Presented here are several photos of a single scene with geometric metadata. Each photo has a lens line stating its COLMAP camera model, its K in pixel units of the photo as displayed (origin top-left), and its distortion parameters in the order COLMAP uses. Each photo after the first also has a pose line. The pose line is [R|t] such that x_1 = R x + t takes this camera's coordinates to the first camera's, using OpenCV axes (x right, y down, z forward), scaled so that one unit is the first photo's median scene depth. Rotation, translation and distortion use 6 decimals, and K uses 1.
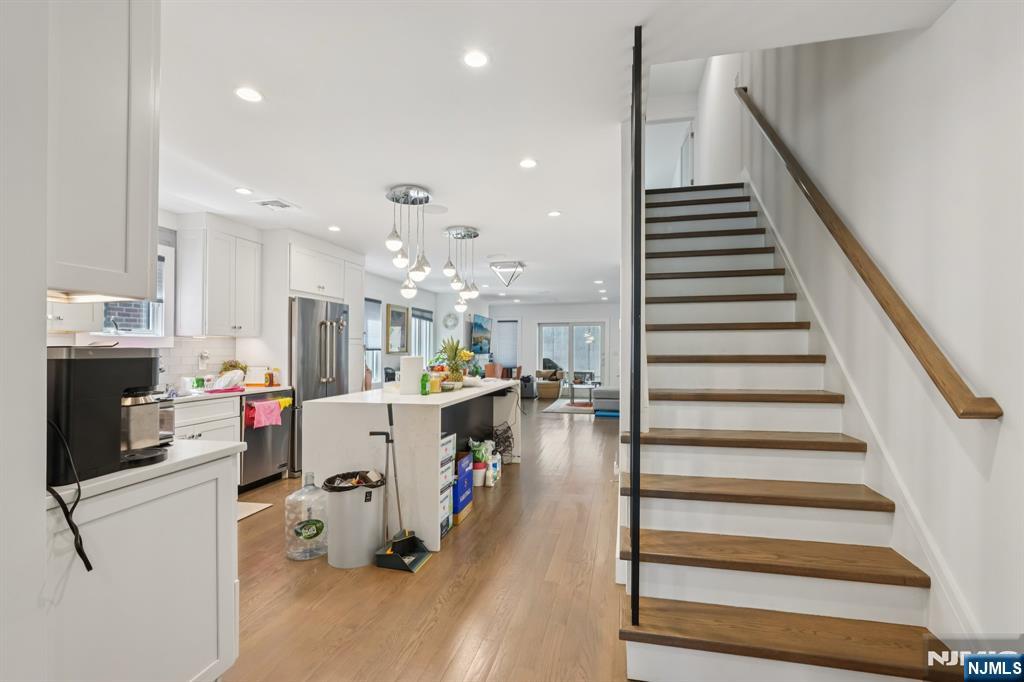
lens RADIAL K [[461.2, 0, 513.1], [0, 461.2, 344.3], [0, 0, 1]] dist [0.002087, 0.000670]
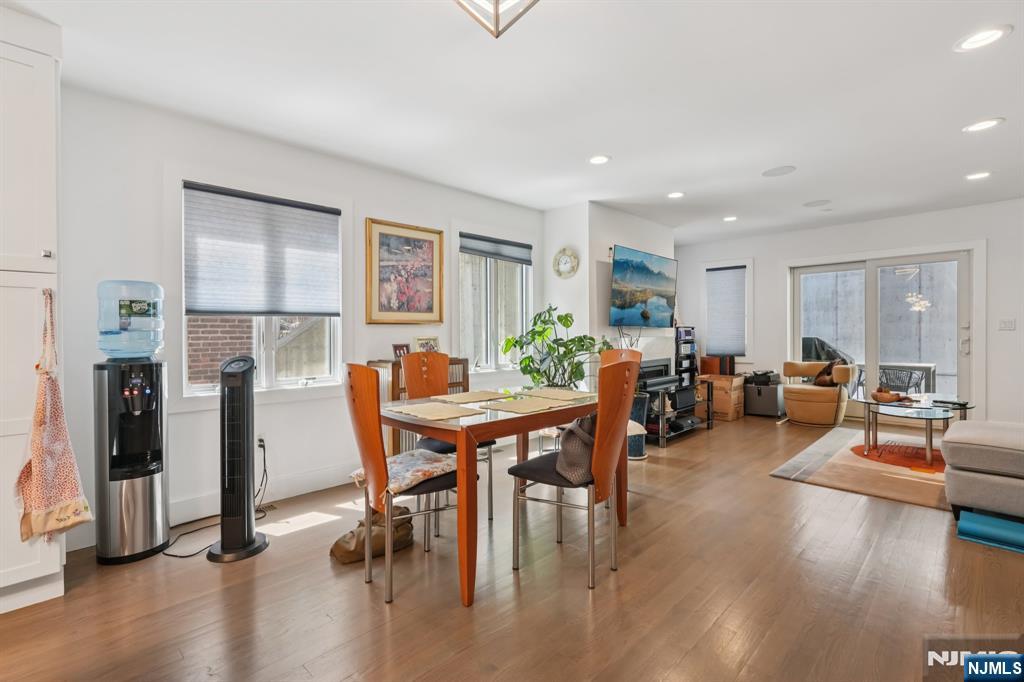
lens RADIAL K [[467.0, 0, 503.8], [0, 467.0, 335.0], [0, 0, 1]] dist [-0.022889, 0.000267]
pose [[0.843954, 0.002459, -0.536410, 0.065245], [0.010810, 0.999708, 0.021590, 0.014508], [0.536307, -0.024020, 0.843681, 0.439214]]
